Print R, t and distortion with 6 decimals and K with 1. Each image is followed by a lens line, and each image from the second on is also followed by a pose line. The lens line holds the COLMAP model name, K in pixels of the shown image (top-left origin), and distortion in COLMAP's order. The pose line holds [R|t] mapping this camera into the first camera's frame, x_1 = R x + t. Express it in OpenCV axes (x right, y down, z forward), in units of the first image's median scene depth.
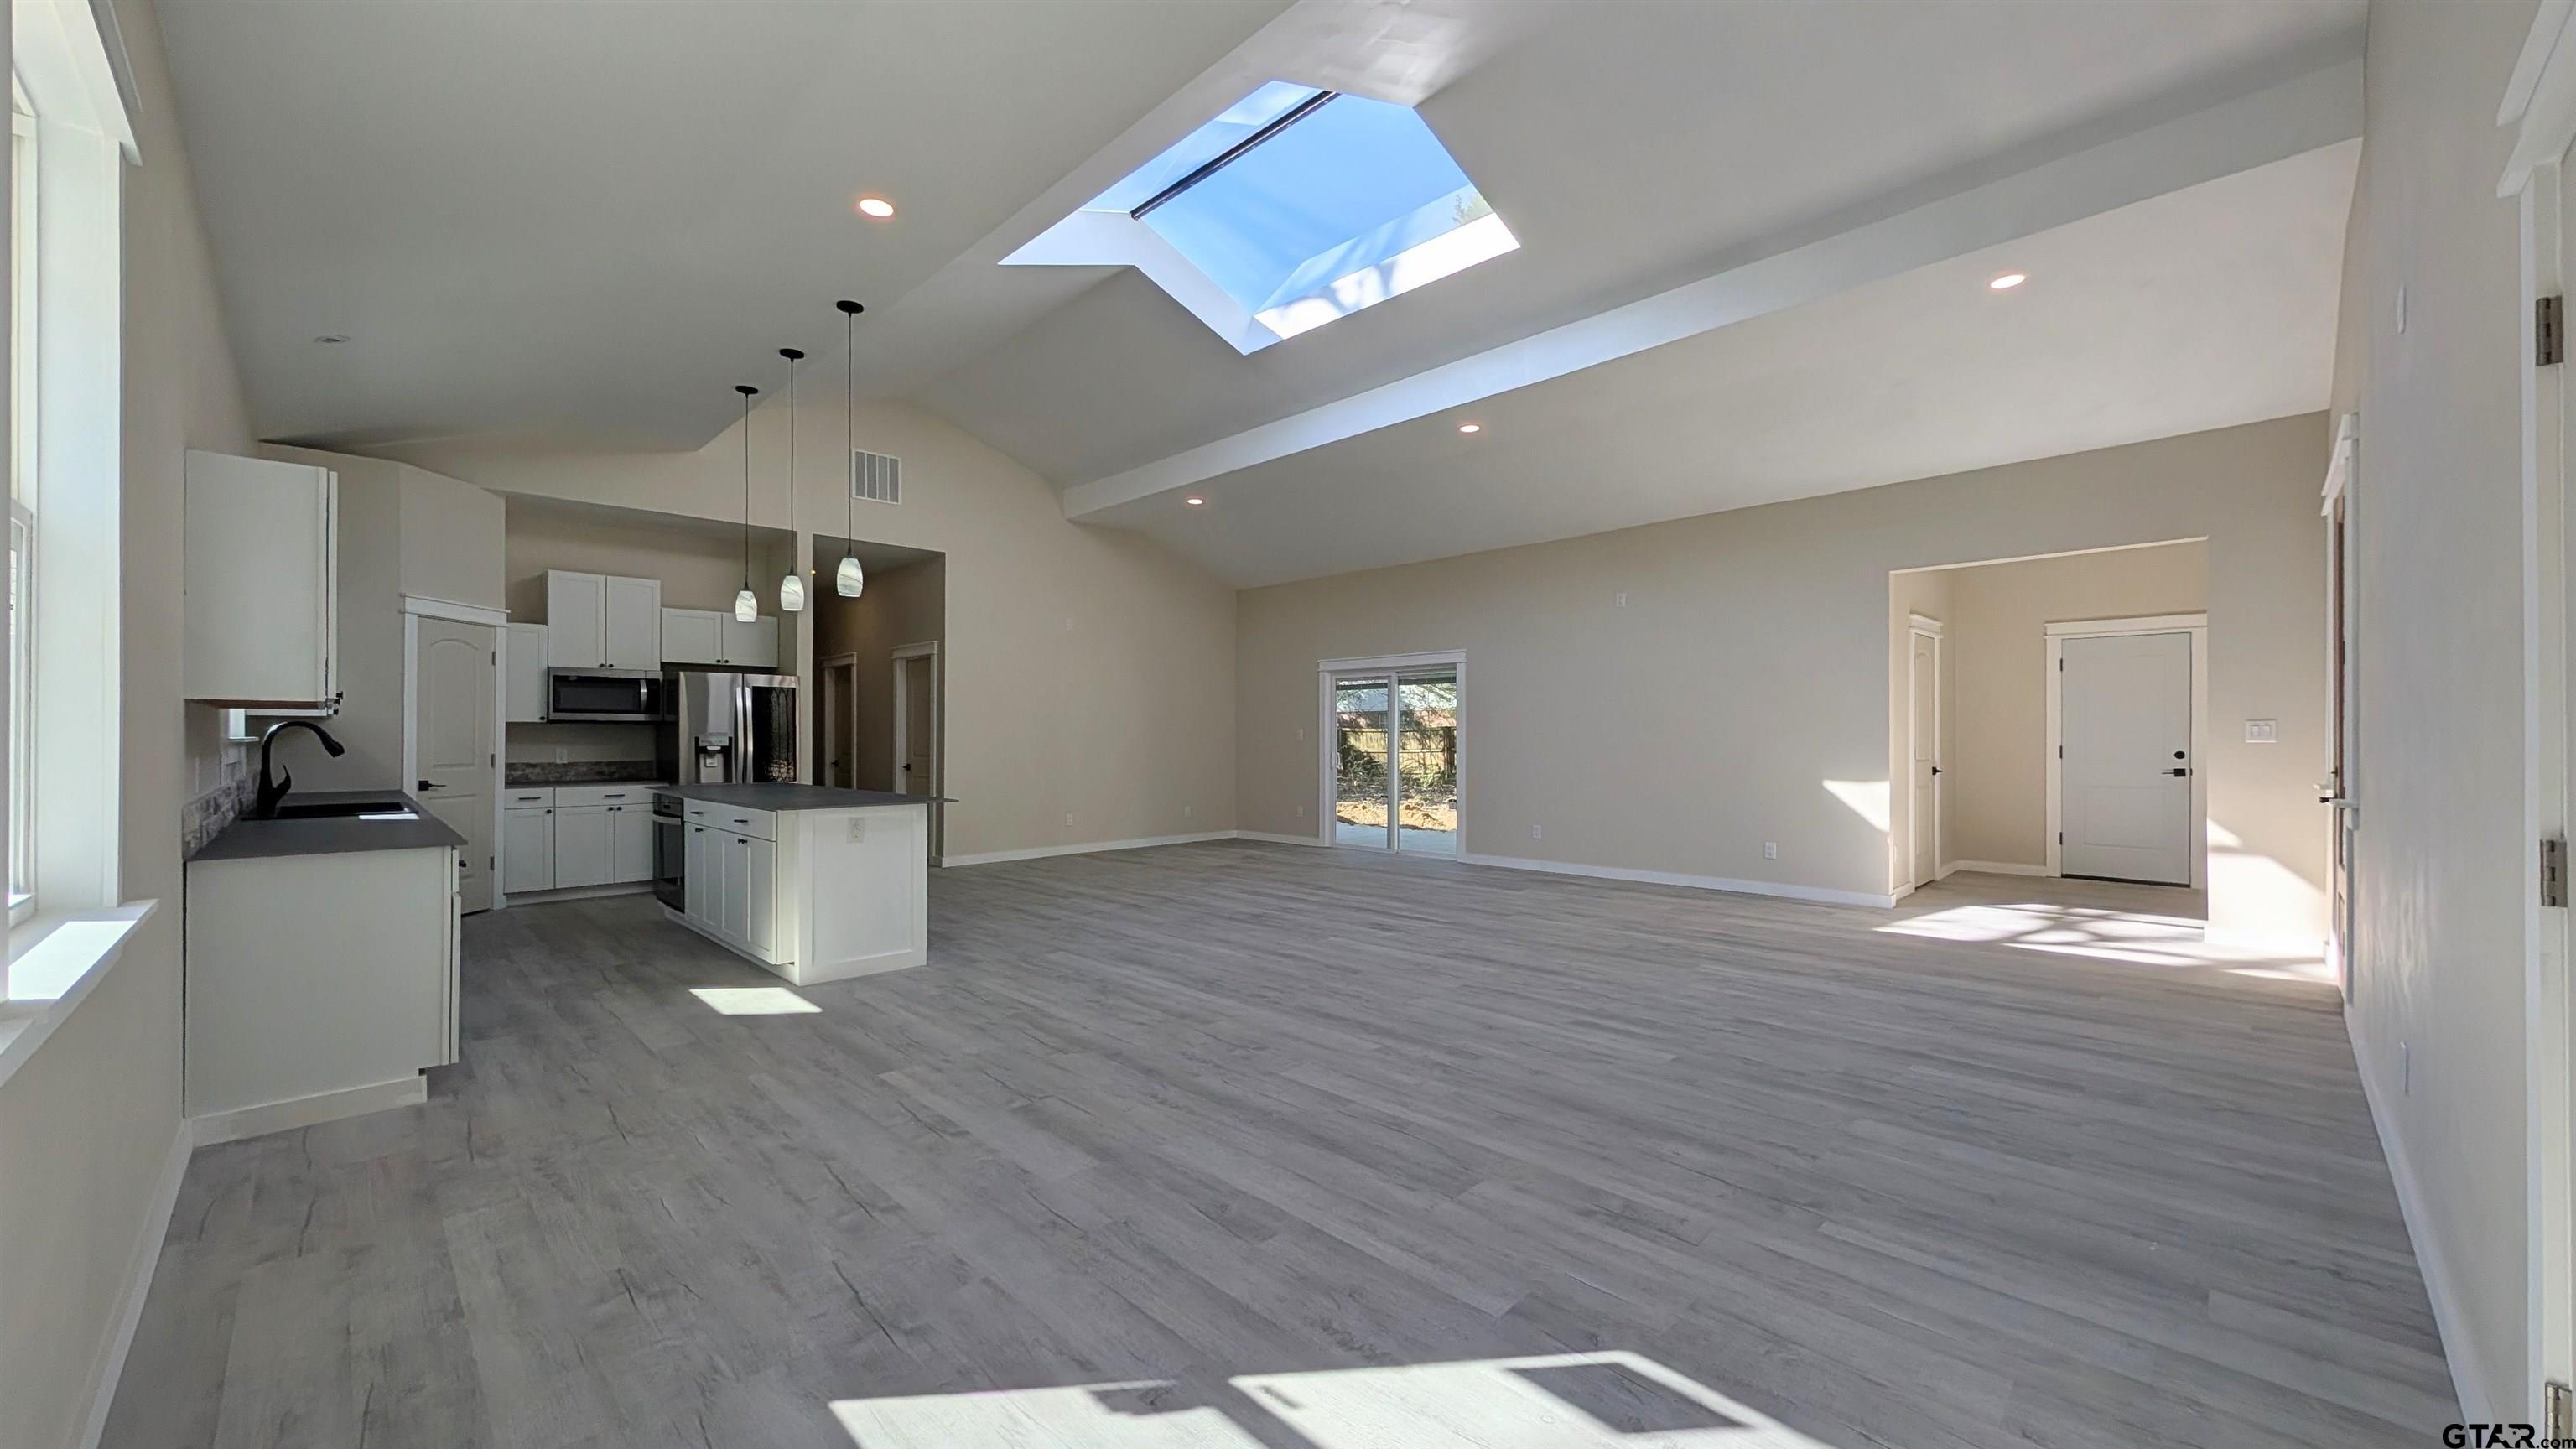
lens RADIAL K [[965.2, 0, 1281.3], [0, 965.2, 736.4], [0, 0, 1]] dist [-0.003678, 0.000805]
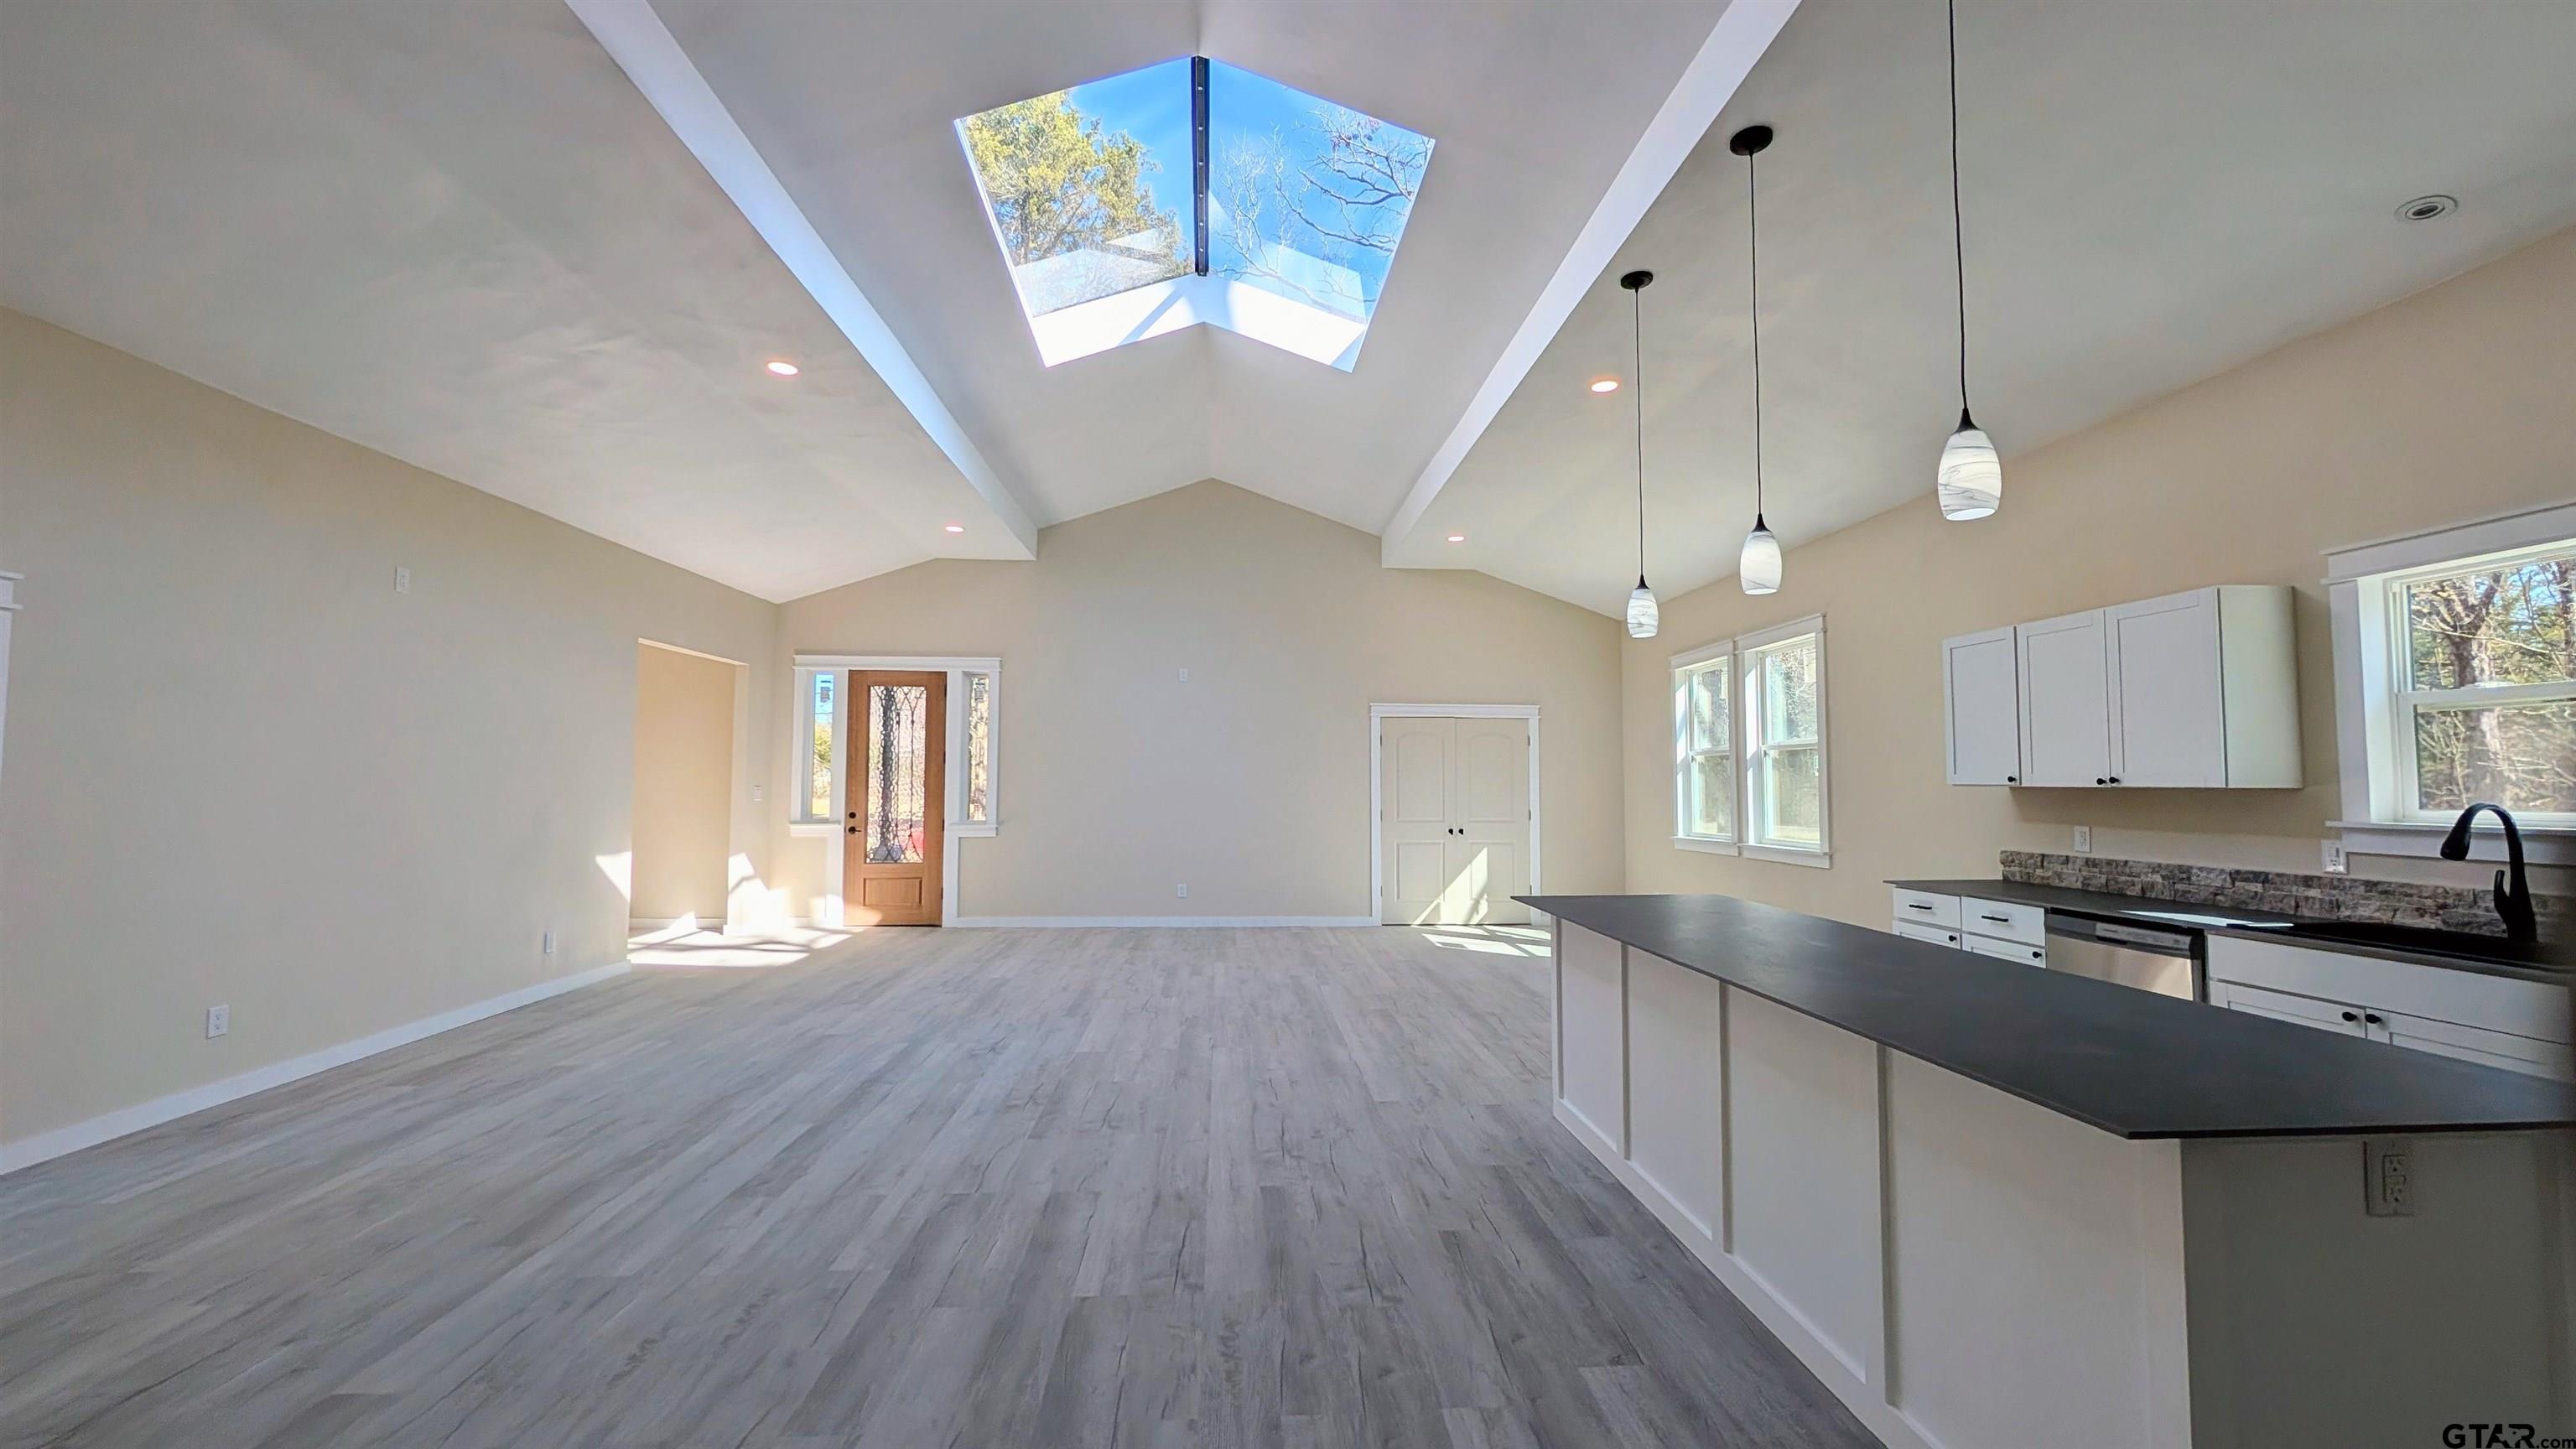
lens RADIAL K [[965.2, 0, 1284.0], [0, 965.2, 738.8], [0, 0, 1]] dist [-0.003678, 0.000805]
pose [[-0.754821, 0.029784, 0.655255, -0.519446], [-0.000888, 0.998921, -0.046427, -0.017214], [-0.655931, -0.035626, -0.753980, 1.252782]]
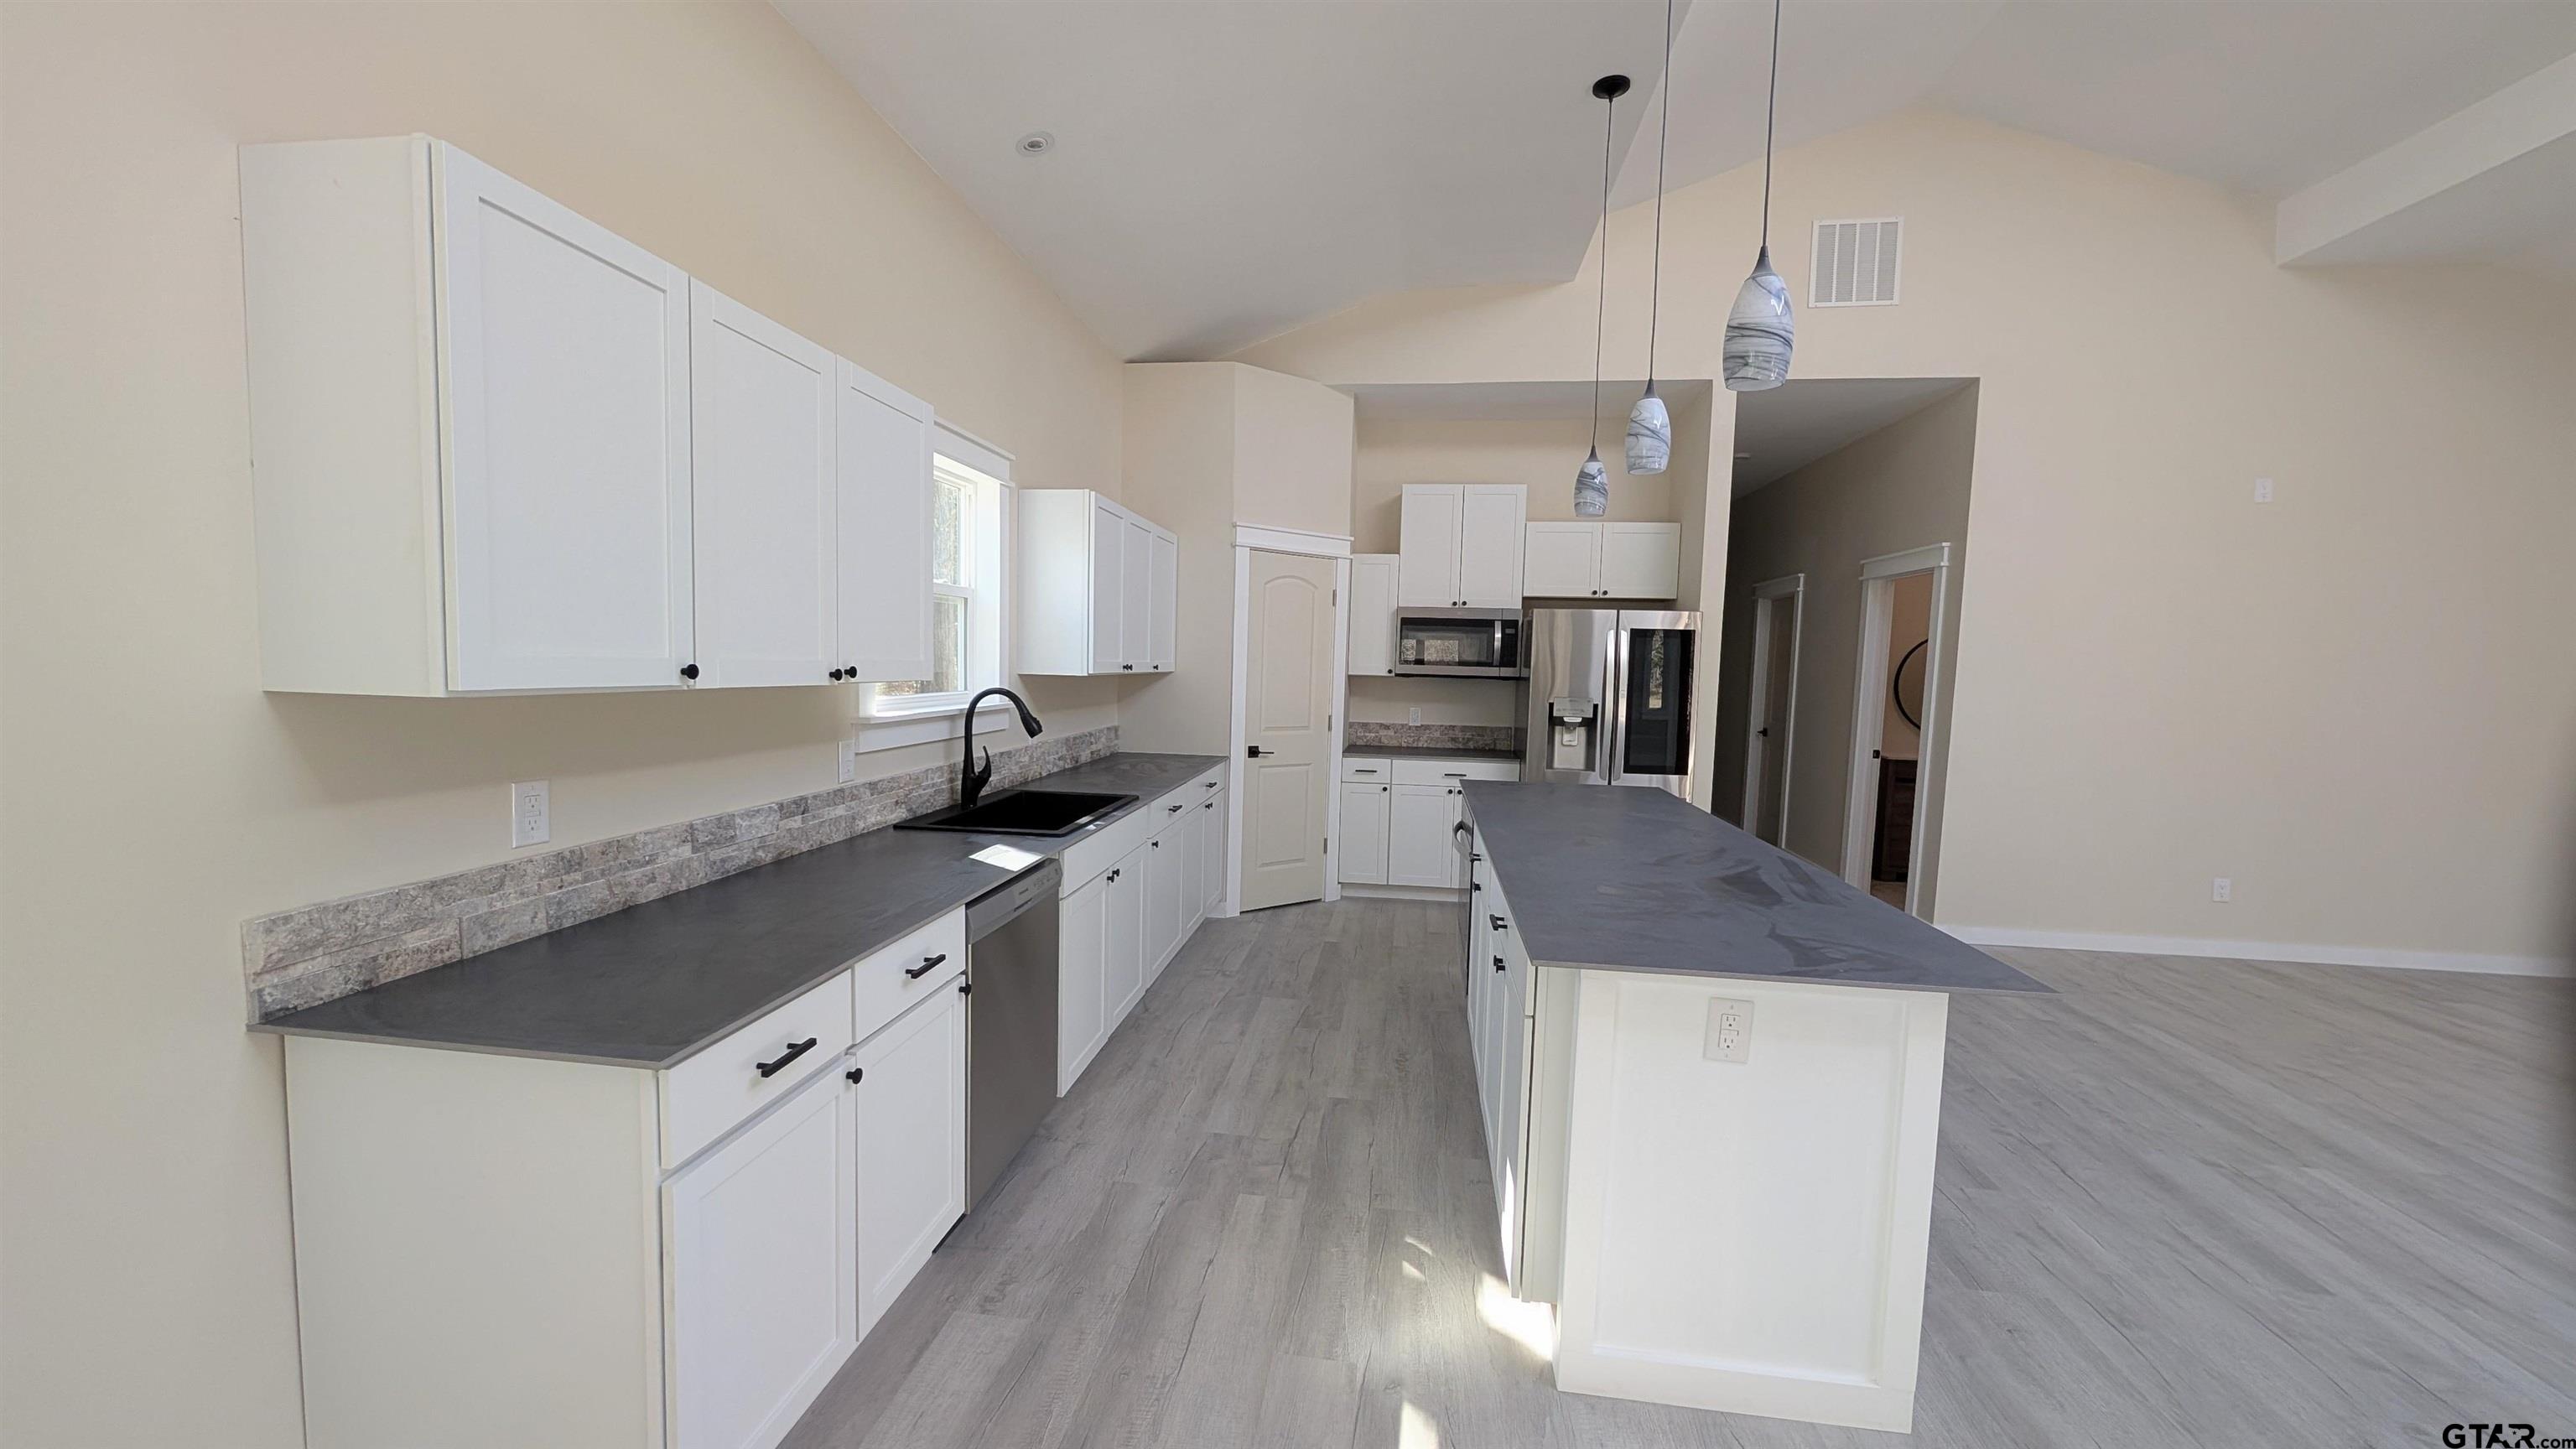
lens RADIAL K [[965.2, 0, 1285.5], [0, 965.2, 731.7], [0, 0, 1]] dist [-0.003678, 0.000805]
pose [[0.610693, 0.075607, -0.788249, -0.182224], [-0.026207, 0.996816, 0.075308, -0.027261], [0.791433, -0.025332, 0.610730, 0.446749]]
